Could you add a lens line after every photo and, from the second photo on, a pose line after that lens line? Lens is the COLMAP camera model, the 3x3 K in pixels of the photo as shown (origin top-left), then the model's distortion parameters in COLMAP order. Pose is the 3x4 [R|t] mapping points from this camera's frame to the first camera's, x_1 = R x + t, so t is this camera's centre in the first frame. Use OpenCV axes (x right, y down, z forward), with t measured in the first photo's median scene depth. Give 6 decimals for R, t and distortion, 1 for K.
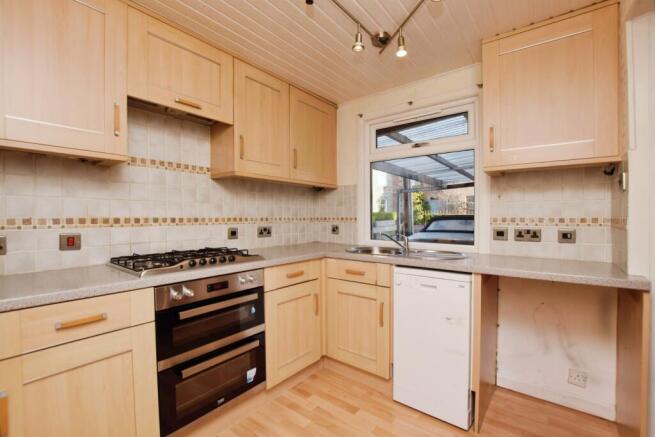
lens RADIAL K [[298.7, 0, 326.1], [0, 298.7, 213.5], [0, 0, 1]] dist [-0.001277, 0.000356]
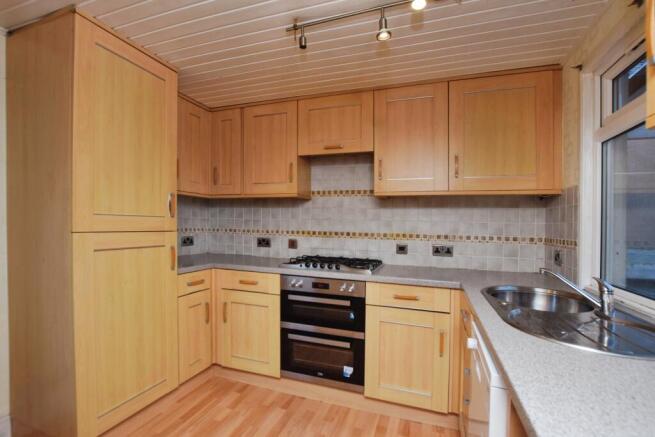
lens RADIAL K [[298.7, 0, 327.9], [0, 298.7, 224.5], [0, 0, 1]] dist [-0.001277, 0.000356]
pose [[0.323449, 0.005508, -0.946229, 0.727006], [-0.011192, 0.999935, 0.001995, -0.021712], [0.946179, 0.009944, 0.323490, 0.497307]]
